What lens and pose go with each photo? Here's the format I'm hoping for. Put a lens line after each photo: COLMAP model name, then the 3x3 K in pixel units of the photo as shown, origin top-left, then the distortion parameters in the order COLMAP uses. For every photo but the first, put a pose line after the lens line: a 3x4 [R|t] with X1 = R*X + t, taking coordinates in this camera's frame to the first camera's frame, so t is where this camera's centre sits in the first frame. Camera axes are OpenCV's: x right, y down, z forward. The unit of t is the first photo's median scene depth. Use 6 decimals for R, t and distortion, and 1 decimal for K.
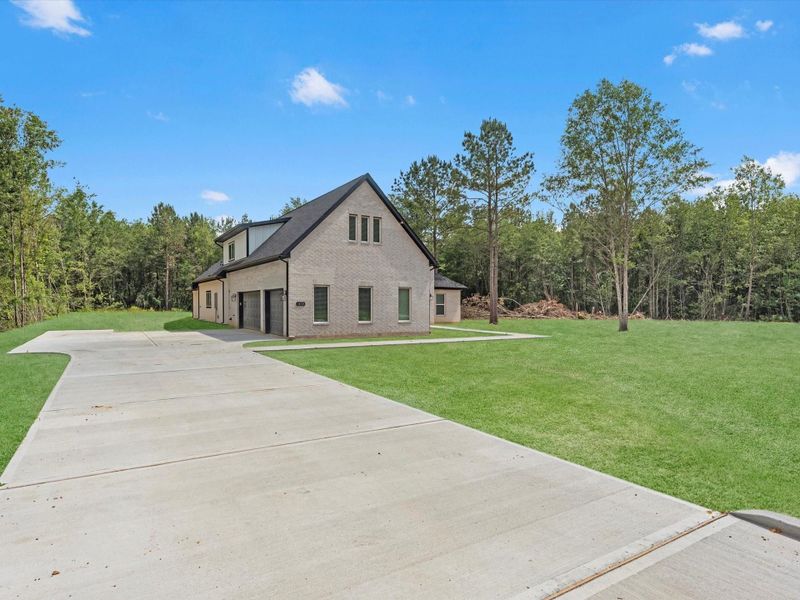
lens RADIAL K [[471.5, 0, 400.0], [0, 471.5, 300.0], [0, 0, 1]] dist [-0.031294, -0.000584]
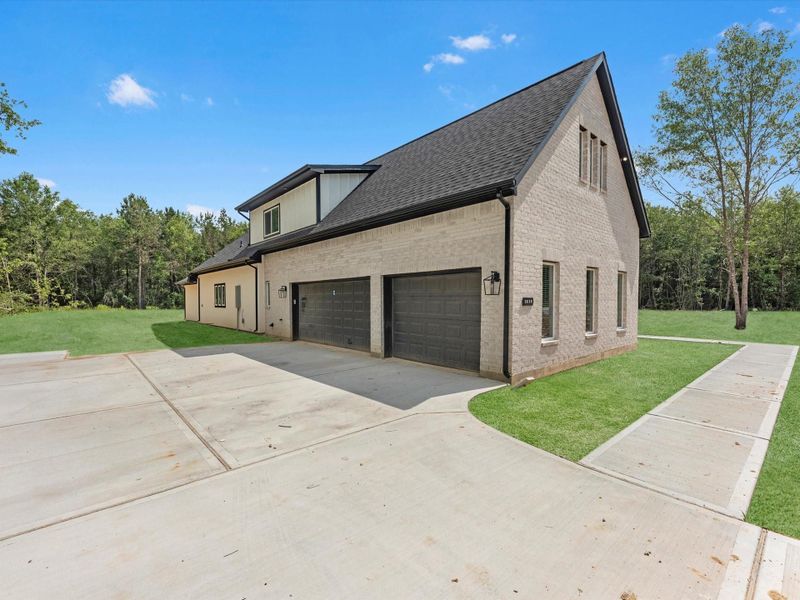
lens RADIAL K [[384.0, 0, 400.0], [0, 384.0, 300.0], [0, 0, 1]] dist [-0.006456, 0.000694]
pose [[0.989074, -0.005394, 0.147323, -0.144082], [0.004220, 0.999957, 0.008283, 0.001183], [-0.147361, -0.007571, 0.989054, 0.245150]]
